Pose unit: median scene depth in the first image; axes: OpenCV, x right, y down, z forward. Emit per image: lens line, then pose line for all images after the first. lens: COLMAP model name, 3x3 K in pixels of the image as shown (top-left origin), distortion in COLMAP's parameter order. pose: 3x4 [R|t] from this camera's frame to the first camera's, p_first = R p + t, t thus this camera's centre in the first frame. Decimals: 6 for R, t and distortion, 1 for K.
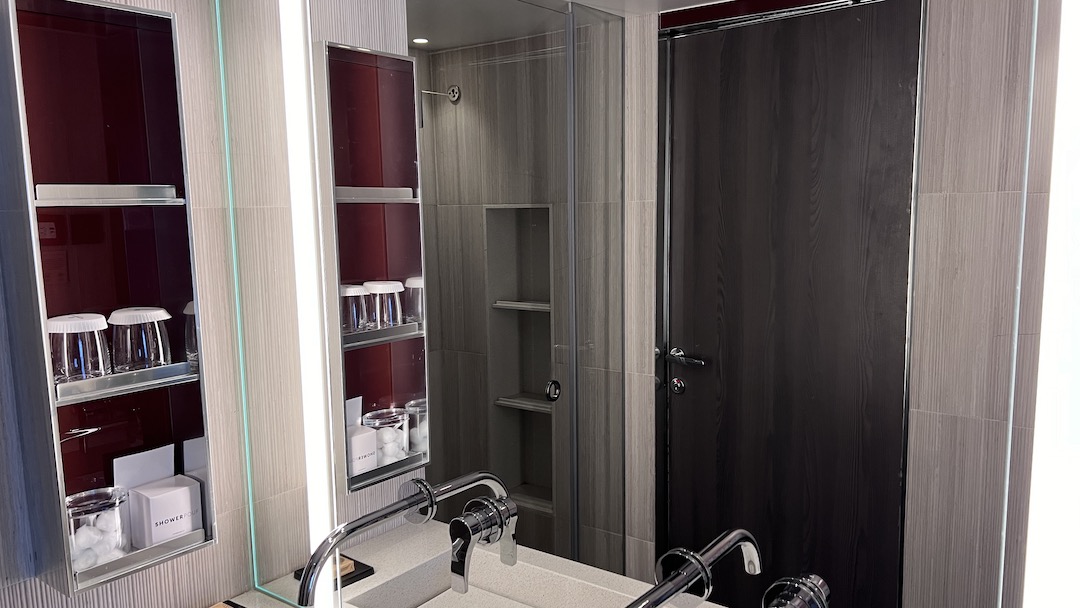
lens RADIAL K [[804.0, 0, 537.6], [0, 804.0, 302.9], [0, 0, 1]] dist [0.024421, -0.038419]
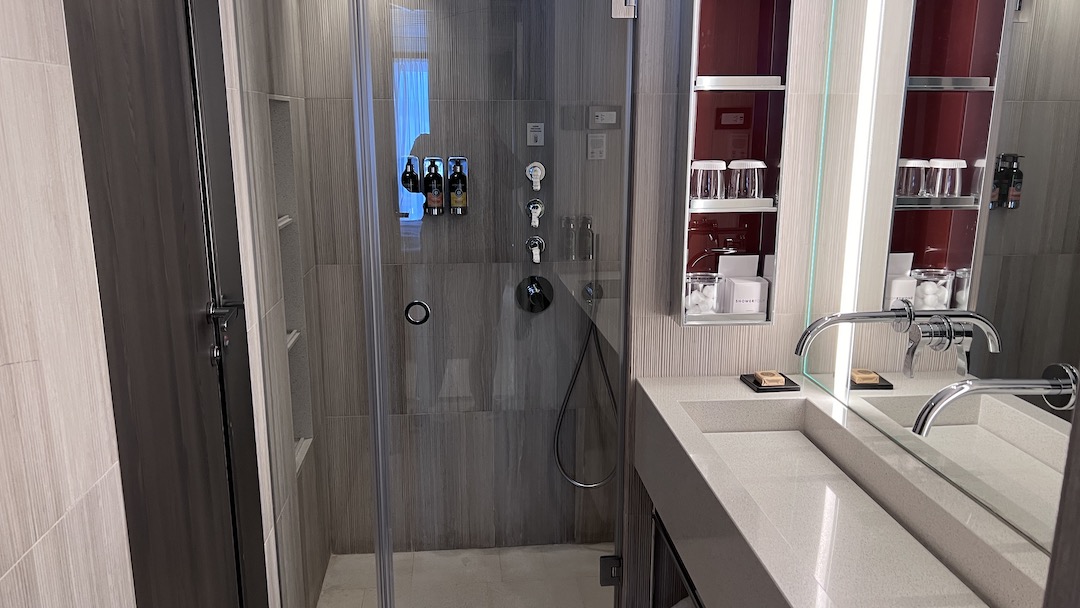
lens RADIAL K [[804.0, 0, 543.1], [0, 804.0, 302.1], [0, 0, 1]] dist [0.024421, -0.038419]
pose [[0.672362, 0.182623, -0.717341, 0.340066], [-0.102798, 0.982735, 0.153836, 0.067568], [0.733050, -0.029692, 0.679527, -0.284654]]
